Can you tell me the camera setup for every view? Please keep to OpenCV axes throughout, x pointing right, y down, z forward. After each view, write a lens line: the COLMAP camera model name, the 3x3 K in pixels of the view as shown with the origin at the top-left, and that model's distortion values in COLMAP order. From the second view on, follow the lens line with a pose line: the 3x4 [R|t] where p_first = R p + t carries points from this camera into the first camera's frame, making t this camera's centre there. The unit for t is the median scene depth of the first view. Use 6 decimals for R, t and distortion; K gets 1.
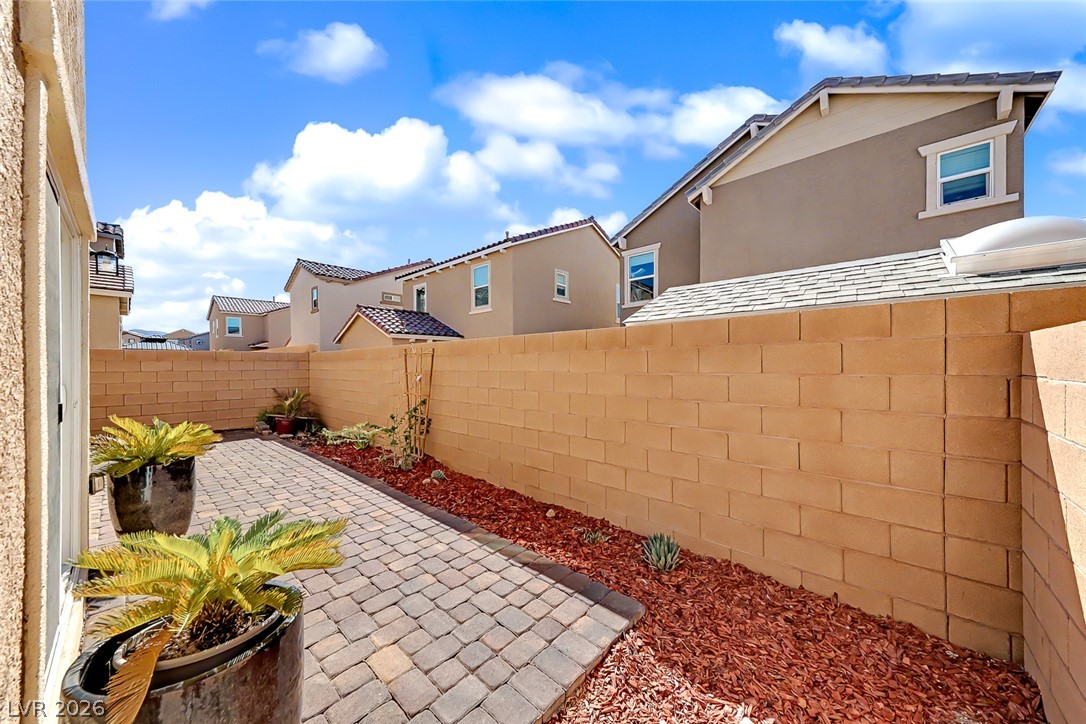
lens RADIAL K [[377.0, 0, 540.5], [0, 377.0, 362.2], [0, 0, 1]] dist [0.008596, -0.004087]
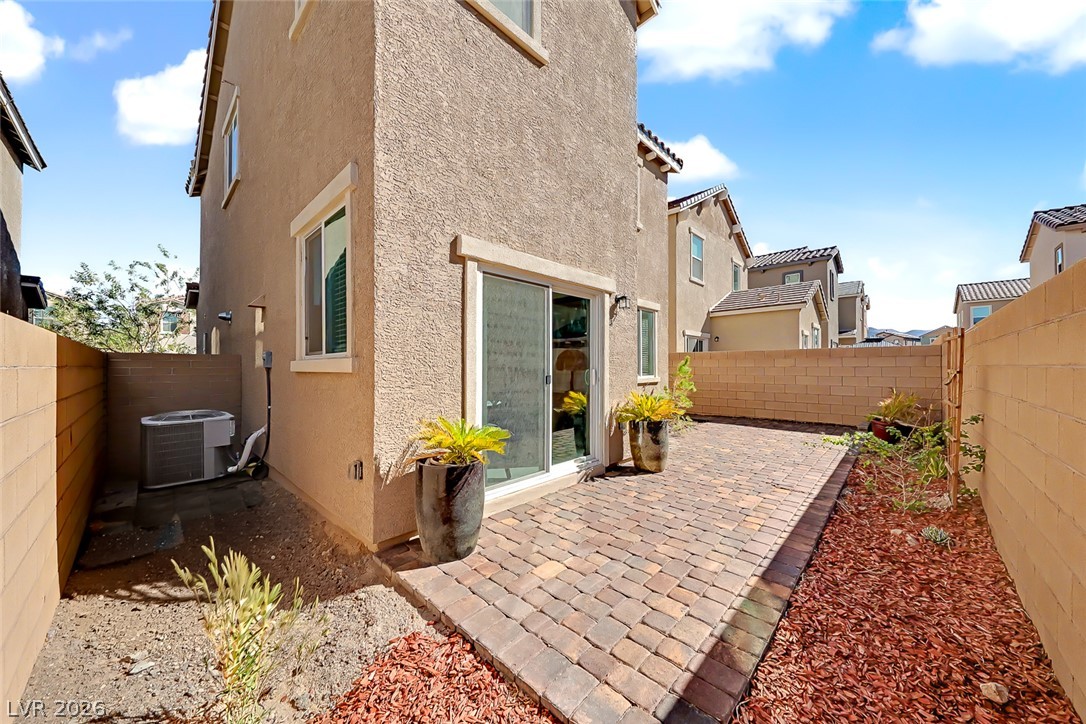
lens RADIAL K [[377.0, 0, 544.3], [0, 377.0, 364.5], [0, 0, 1]] dist [0.008596, -0.004087]
pose [[-0.035442, 0.001185, -0.999371, 0.508391], [0.008948, 0.999960, 0.000868, 0.016453], [0.999332, -0.008911, -0.035451, 0.528489]]
